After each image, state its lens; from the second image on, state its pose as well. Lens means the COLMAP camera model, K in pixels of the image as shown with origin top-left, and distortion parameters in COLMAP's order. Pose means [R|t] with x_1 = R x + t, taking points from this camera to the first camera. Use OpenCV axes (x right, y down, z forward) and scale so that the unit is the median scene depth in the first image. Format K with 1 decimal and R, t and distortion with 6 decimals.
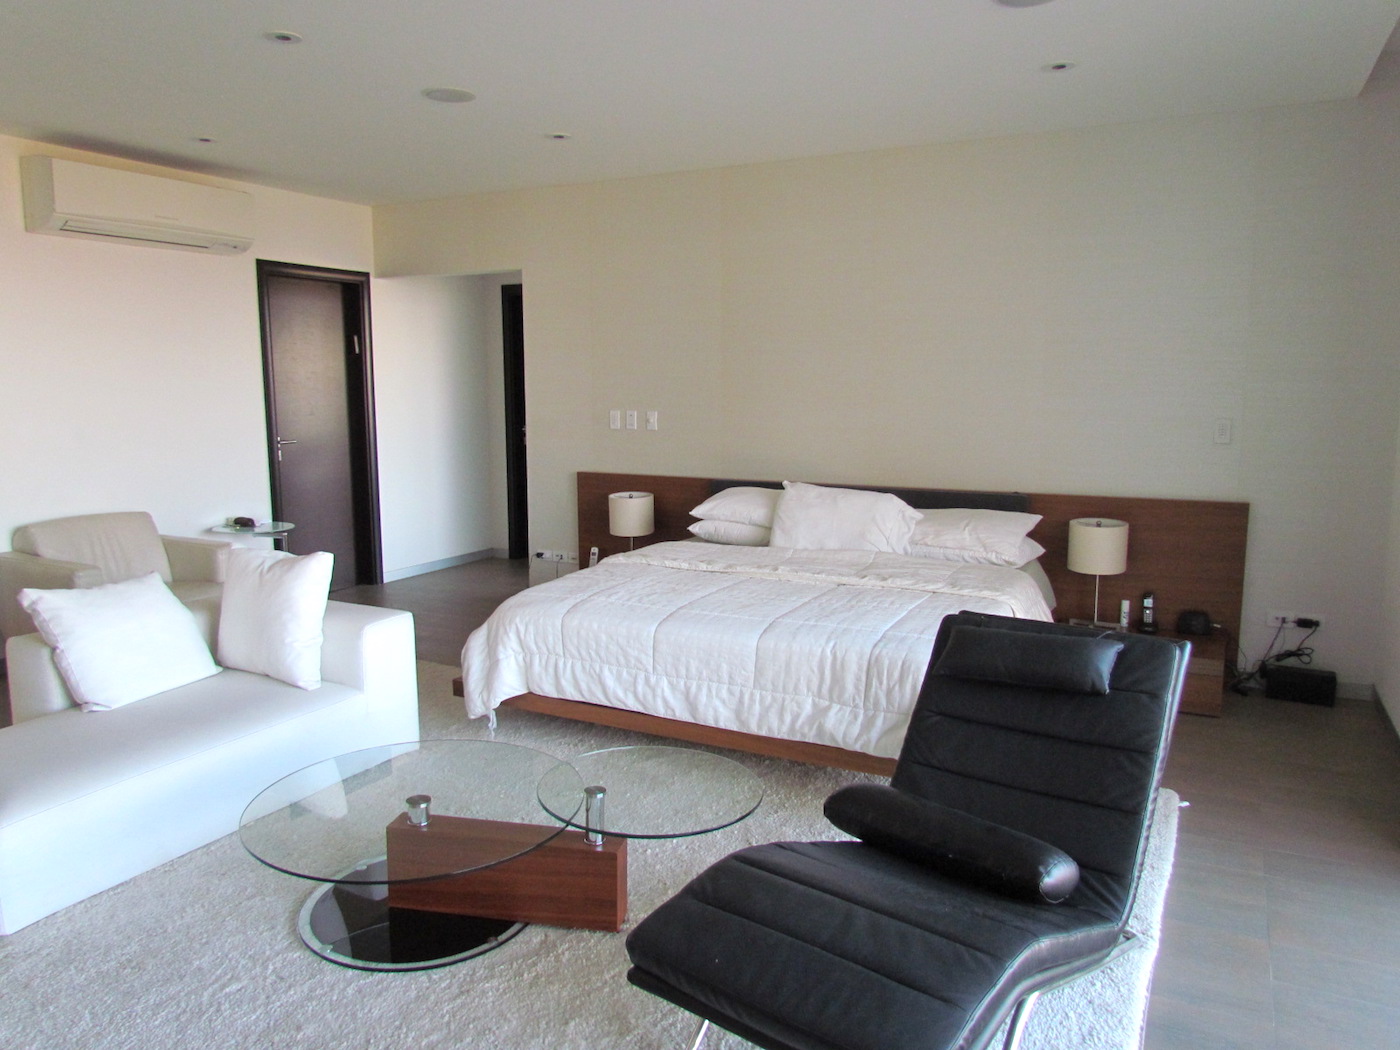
lens RADIAL K [[990.7, 0, 692.1], [0, 990.7, 527.0], [0, 0, 1]] dist [0.001397, -0.000179]
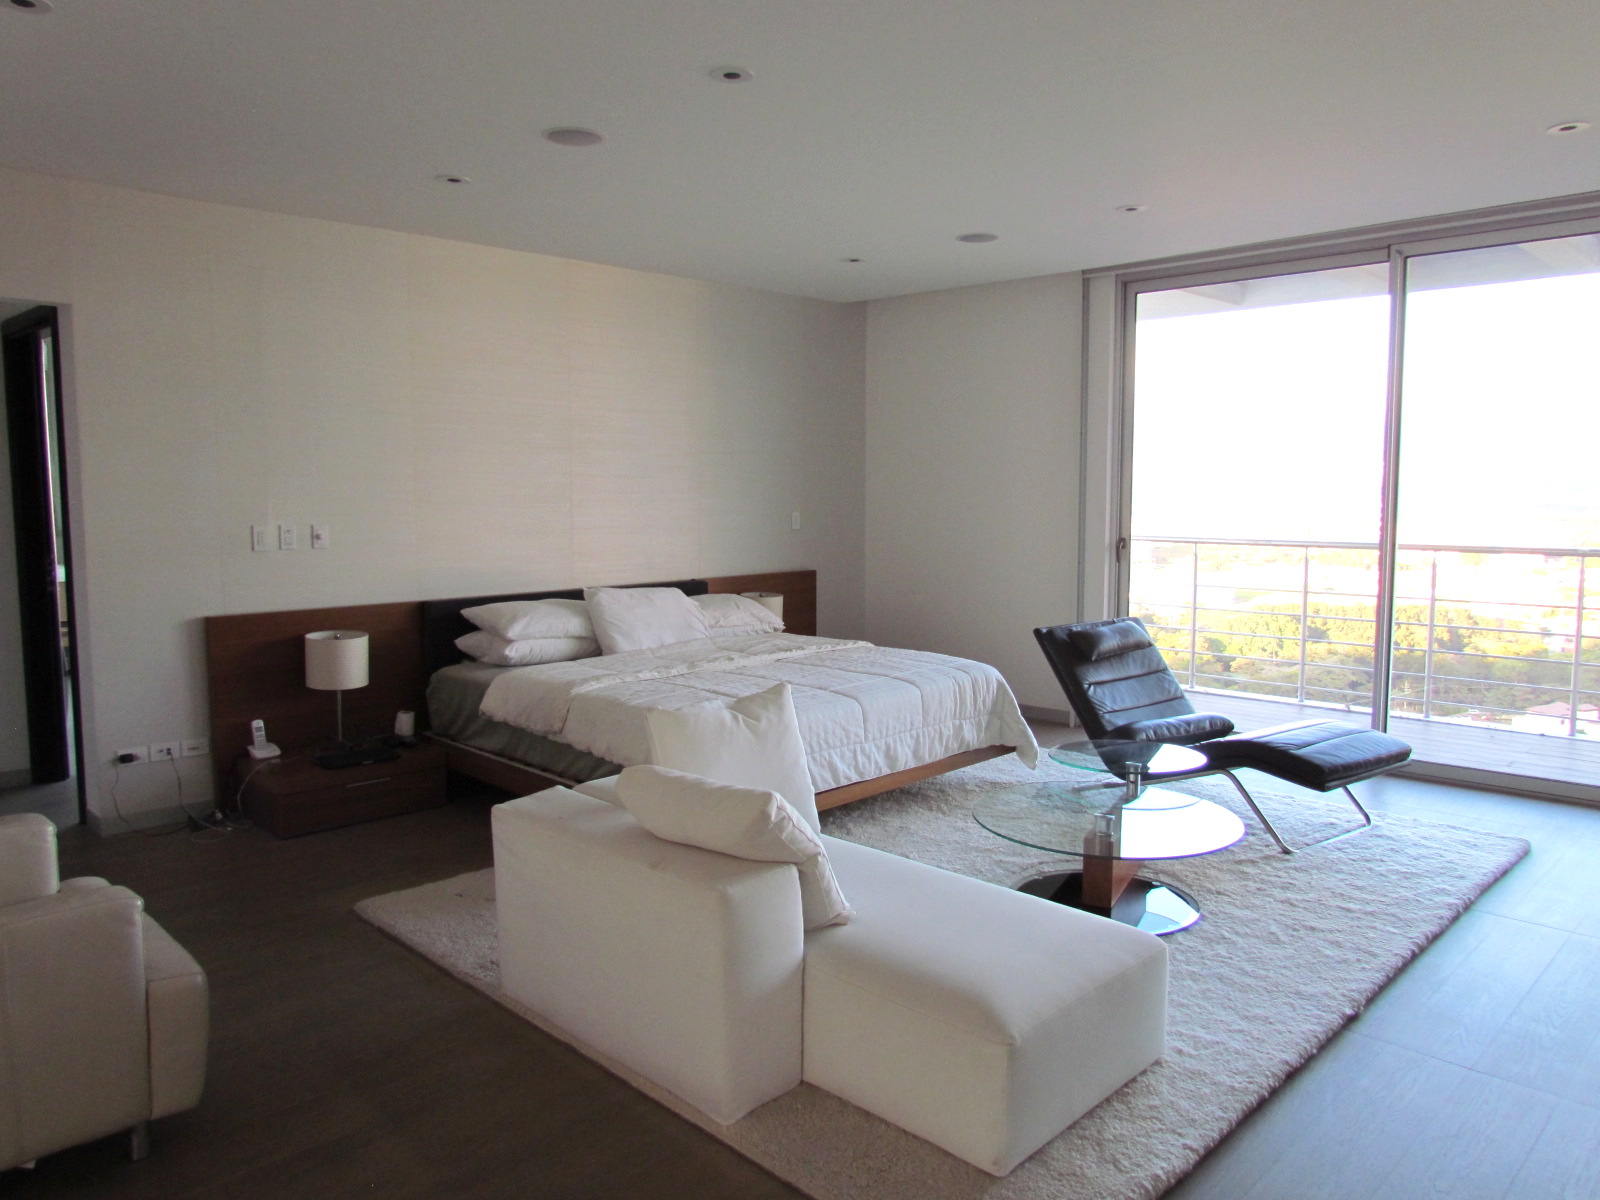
lens RADIAL K [[1132.2, 0, 795.2], [0, 1132.2, 595.9], [0, 0, 1]] dist [0.001397, -0.000179]
pose [[0.269734, -0.088489, 0.958861, -1.237036], [0.135208, 0.989384, 0.053271, -0.093709], [-0.953395, 0.115277, 0.278835, 0.672126]]
